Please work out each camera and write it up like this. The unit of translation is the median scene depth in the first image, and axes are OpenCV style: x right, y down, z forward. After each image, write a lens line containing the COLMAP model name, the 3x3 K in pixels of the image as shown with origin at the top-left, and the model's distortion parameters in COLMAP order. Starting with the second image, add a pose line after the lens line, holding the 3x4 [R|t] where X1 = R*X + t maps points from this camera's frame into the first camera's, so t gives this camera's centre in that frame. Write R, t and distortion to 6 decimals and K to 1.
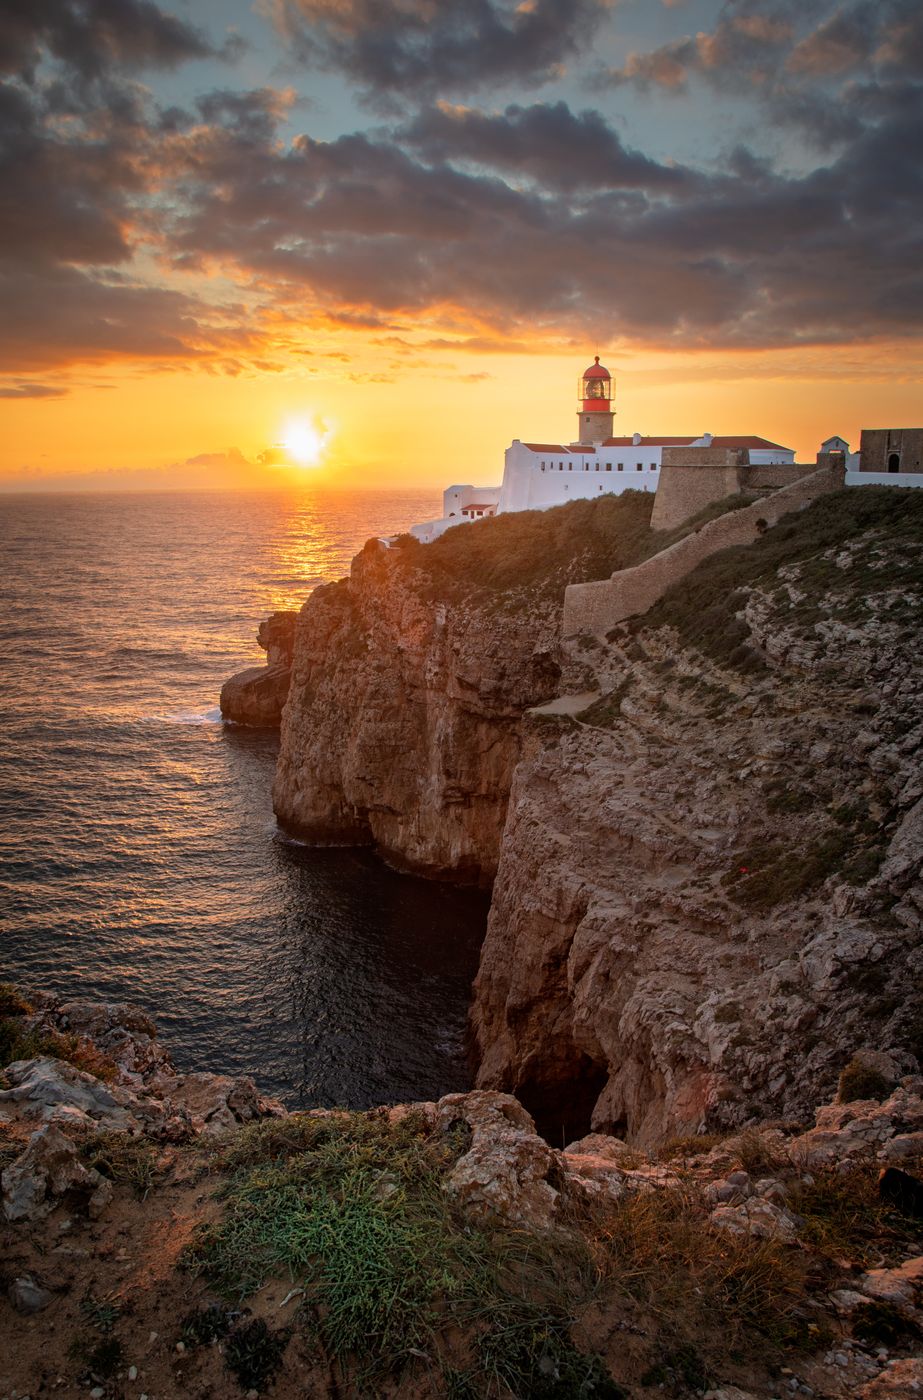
lens RADIAL K [[1038.6, 0, 468.3], [0, 1038.6, 726.0], [0, 0, 1]] dist [-0.114318, 0.003759]
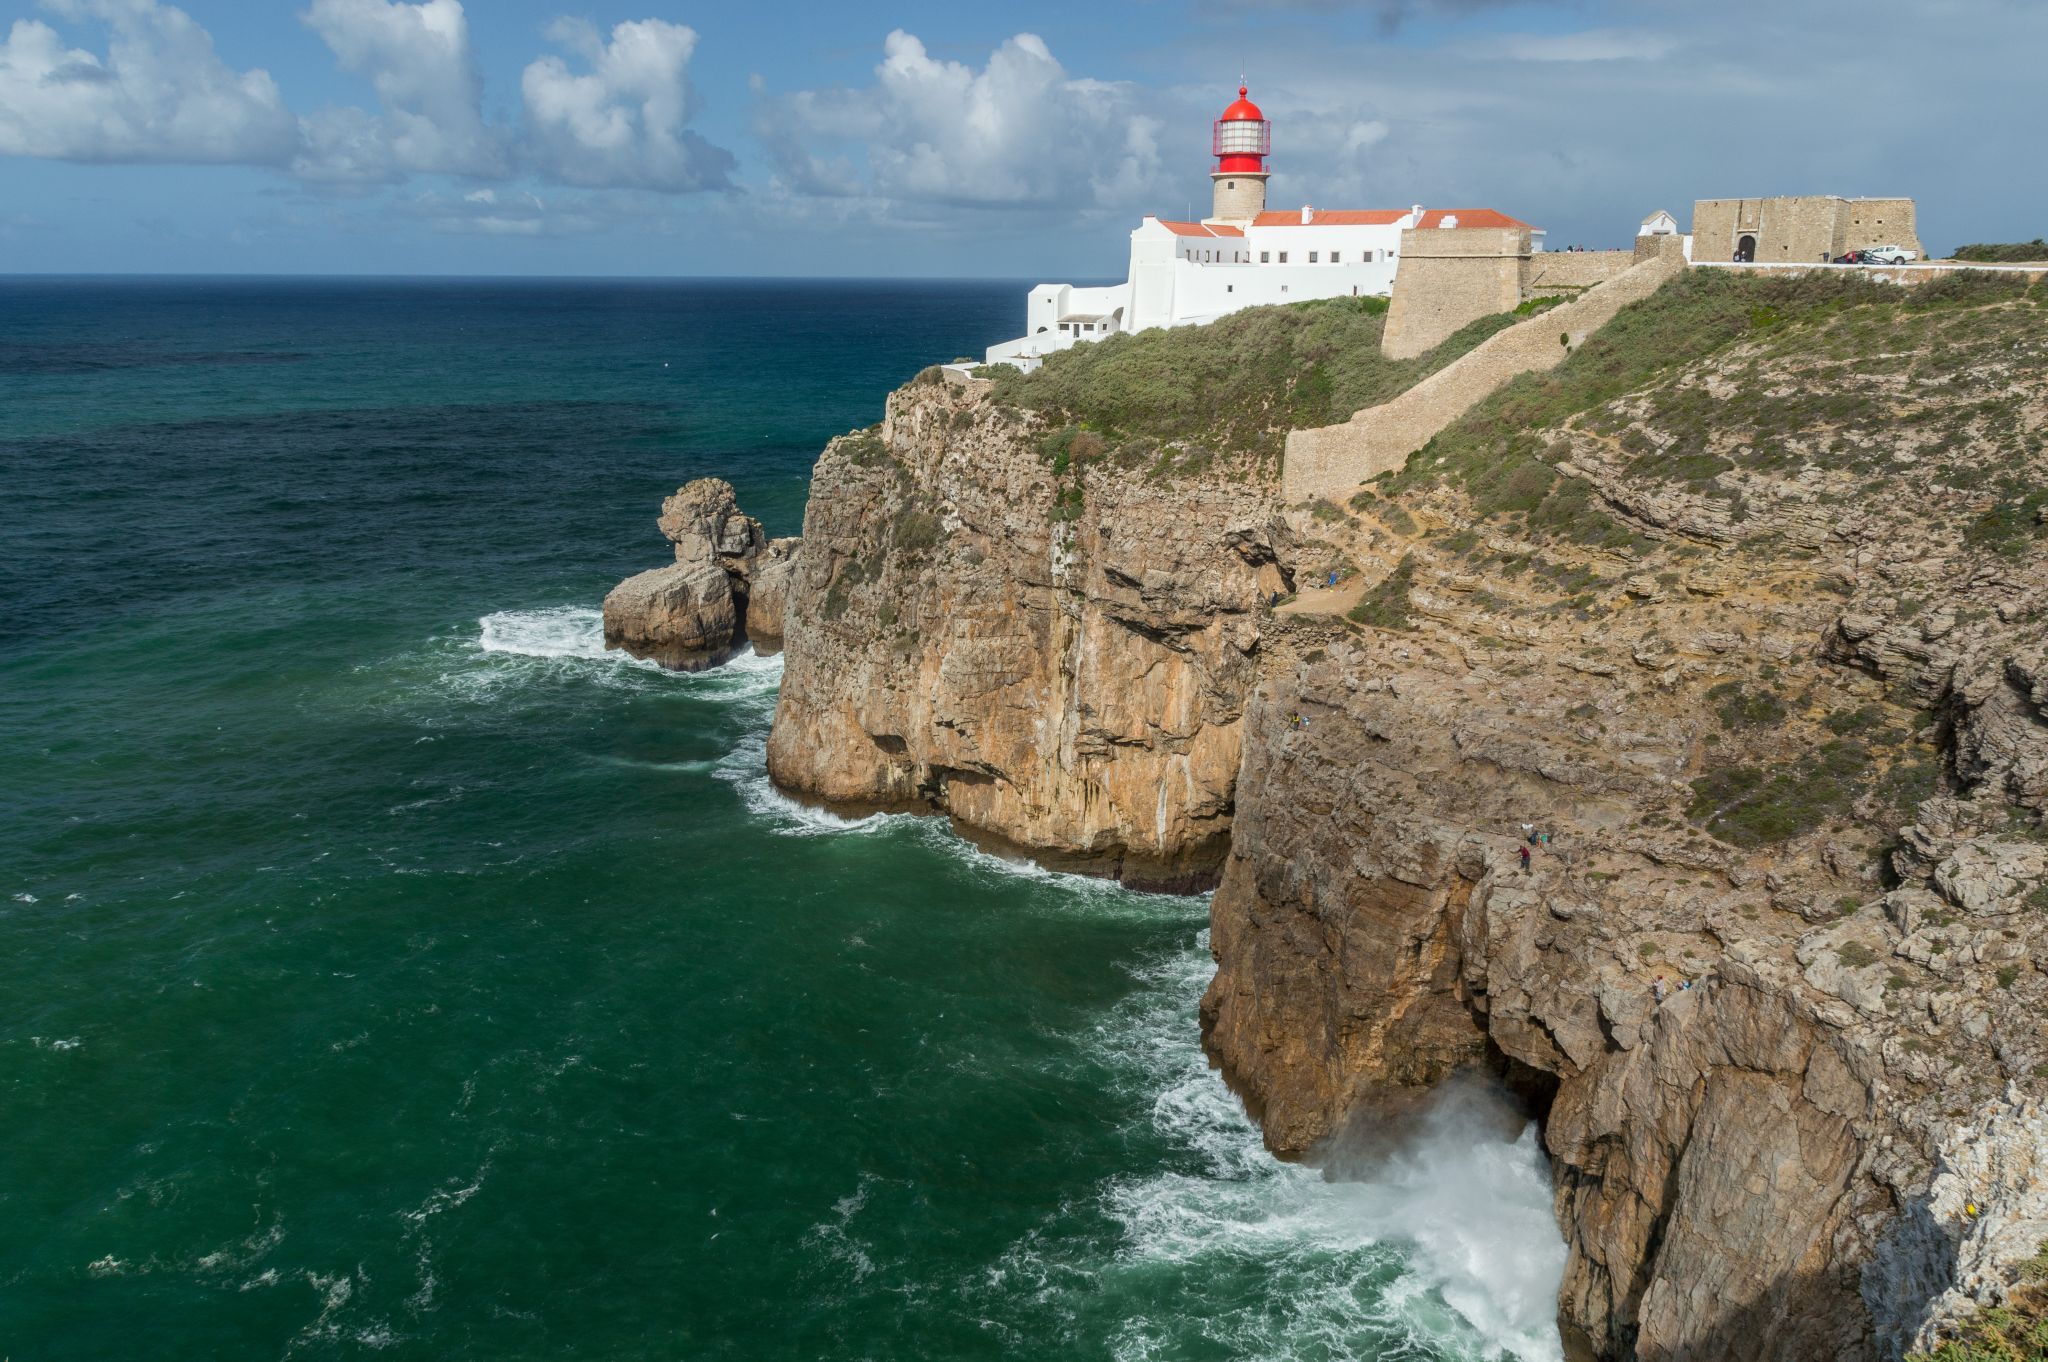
lens RADIAL K [[1647.6, 0, 1015.0], [0, 1647.6, 680.4], [0, 0, 1]] dist [0.021751, -0.005012]
pose [[0.992230, -0.025761, 0.121721, -0.210993], [0.024794, 0.999648, 0.009454, 0.015583], [-0.121922, -0.006362, 0.992519, -0.076094]]
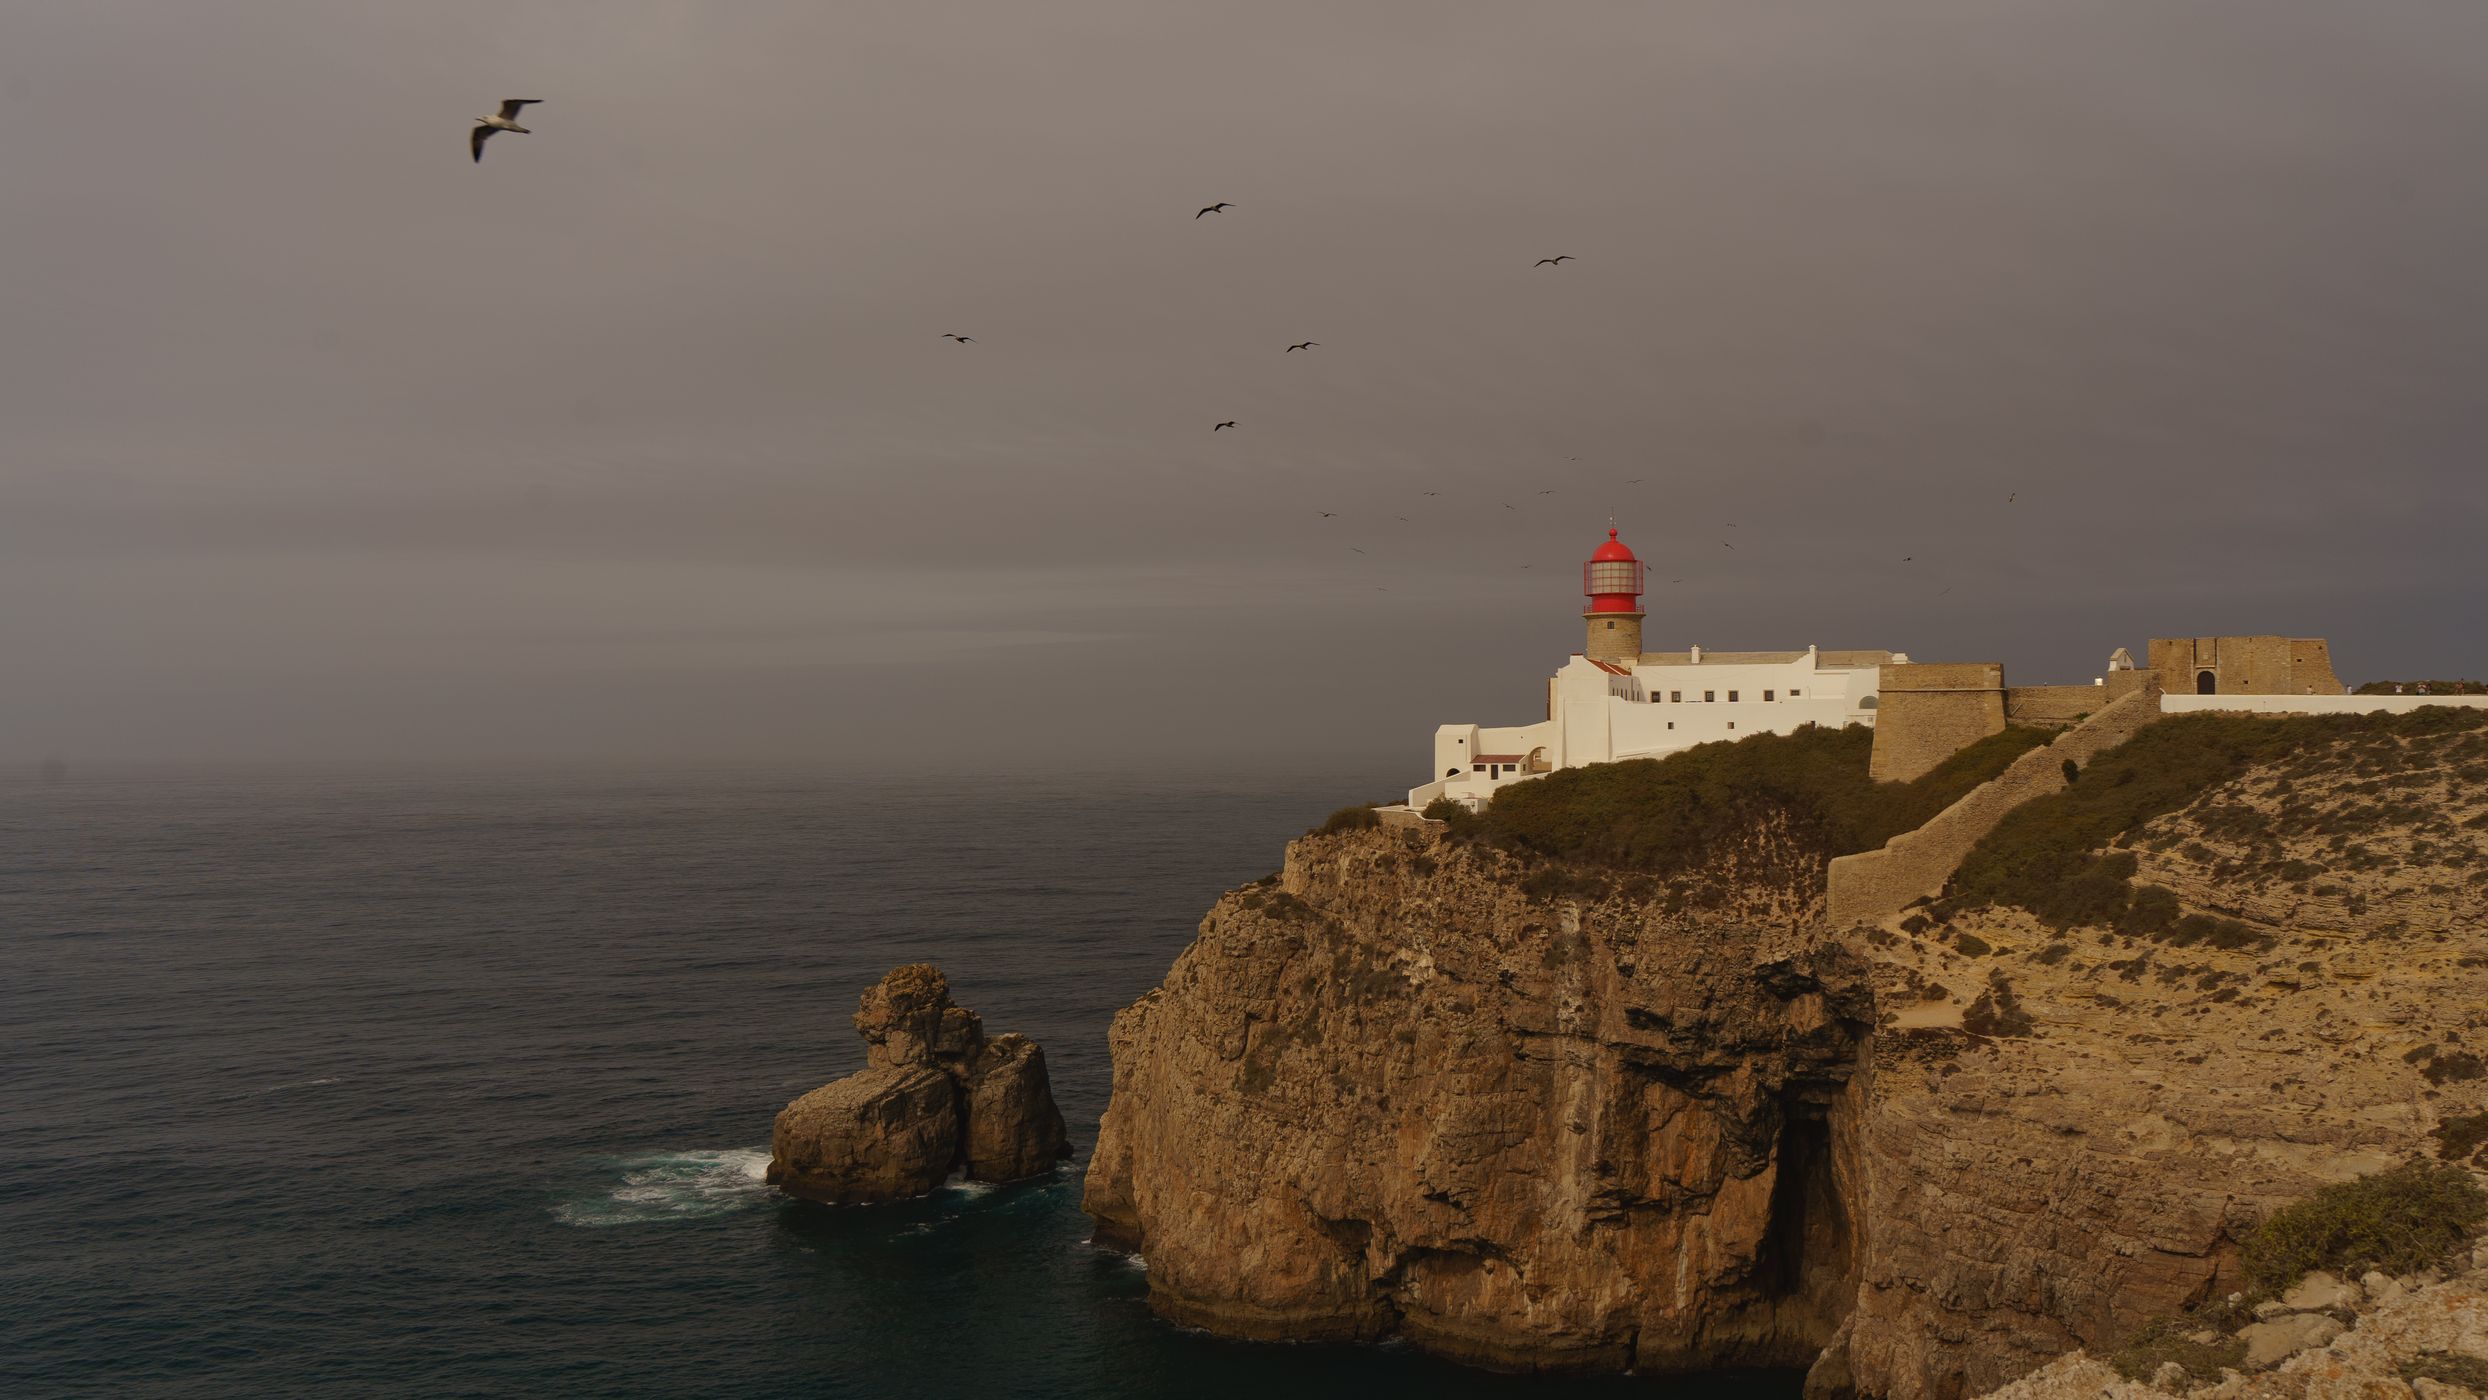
lens RADIAL K [[2233.3, 0, 1258.6], [0, 2233.3, 672.0], [0, 0, 1]] dist [0.020978, -0.008868]
pose [[0.948742, 0.007706, 0.315957, -0.691500], [0.075957, 0.964843, -0.251613, 0.085877], [-0.306787, 0.262715, 0.914802, -0.269703]]
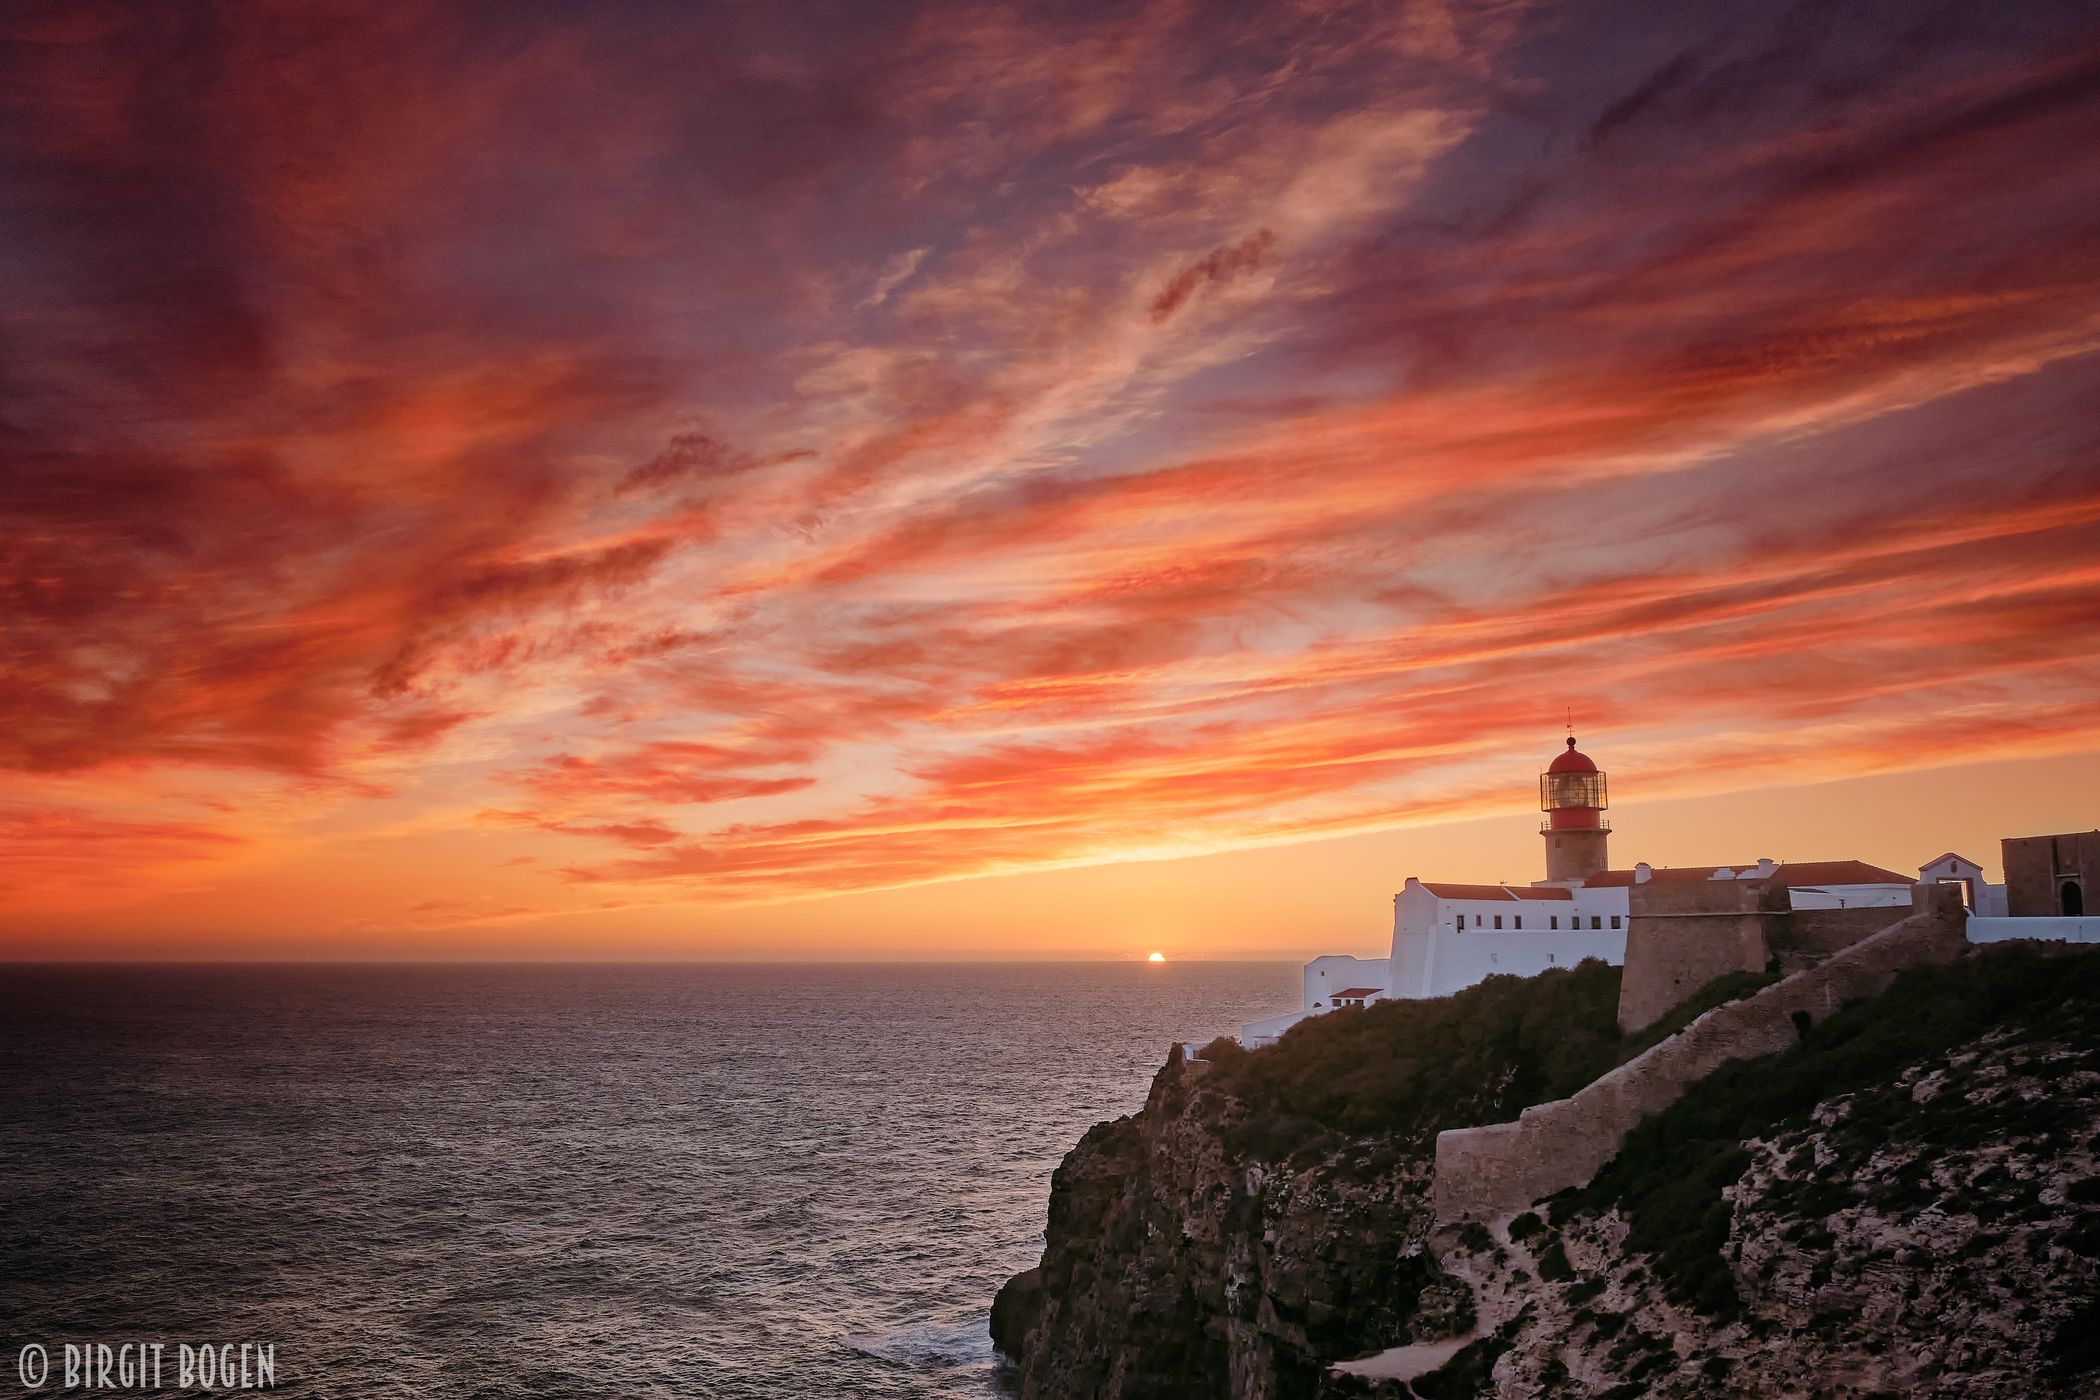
lens RADIAL K [[1696.9, 0, 1054.5], [0, 1696.9, 672.5], [0, 0, 1]] dist [-0.067533, 0.049941]
pose [[0.958034, -0.043988, -0.283259, 0.151743], [-0.069741, 0.922697, -0.379165, -0.005462], [0.278042, 0.383008, 0.880908, 0.049063]]
